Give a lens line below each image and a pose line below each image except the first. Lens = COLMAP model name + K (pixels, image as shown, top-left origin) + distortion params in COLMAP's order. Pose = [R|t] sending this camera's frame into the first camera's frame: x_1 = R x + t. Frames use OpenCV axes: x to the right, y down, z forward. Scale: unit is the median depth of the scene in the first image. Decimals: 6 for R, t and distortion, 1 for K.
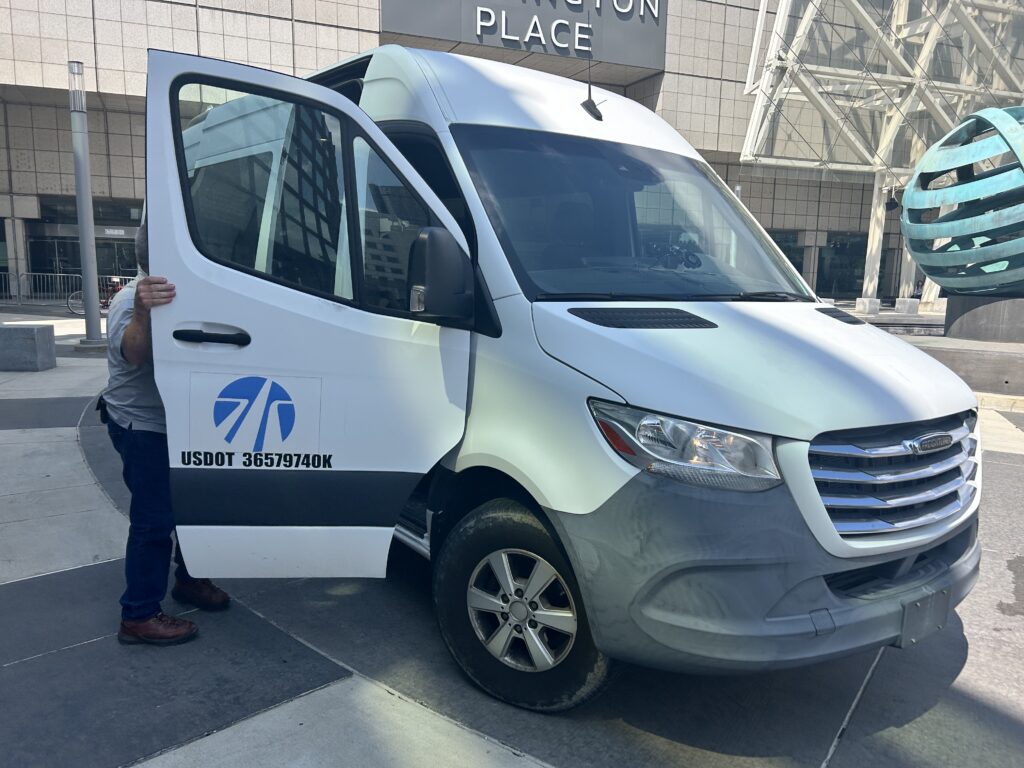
lens RADIAL K [[795.7, 0, 512.0], [0, 795.7, 384.0], [0, 0, 1]] dist [0.008740, 0.000290]
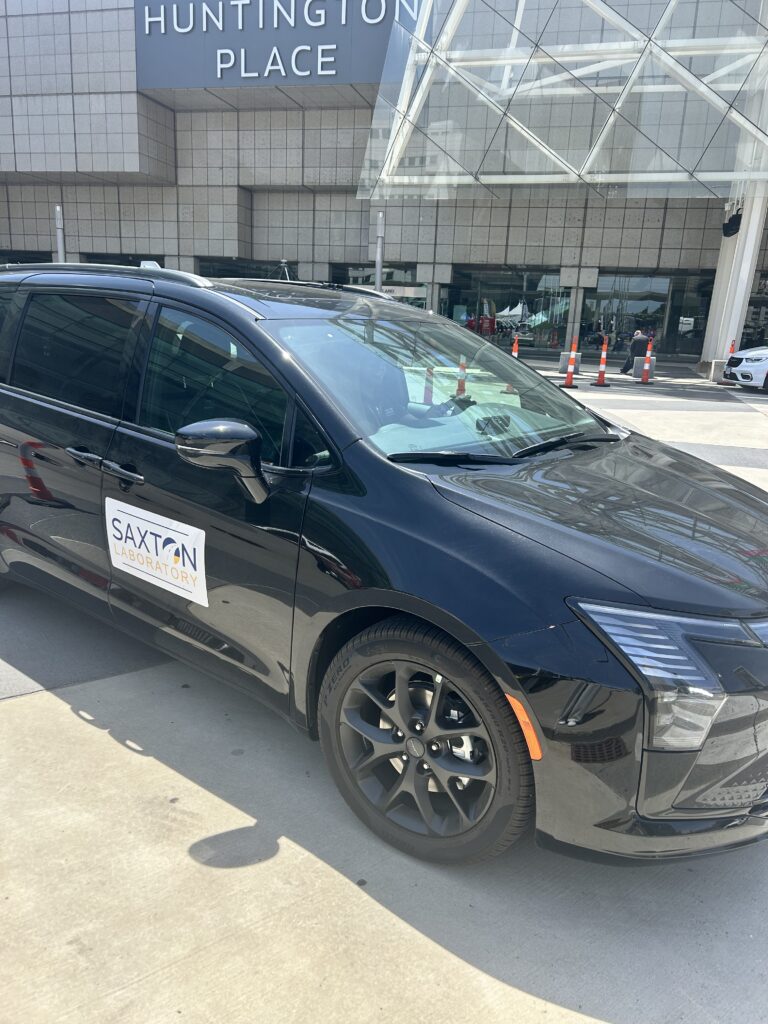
lens RADIAL K [[795.7, 0, 384.0], [0, 795.7, 512.0], [0, 0, 1]] dist [0.008740, 0.000290]
pose [[0.774266, 0.166085, -0.610678, 0.828872], [-0.120818, 0.985994, 0.114975, -0.026566], [0.621220, -0.015240, 0.783488, 0.303914]]
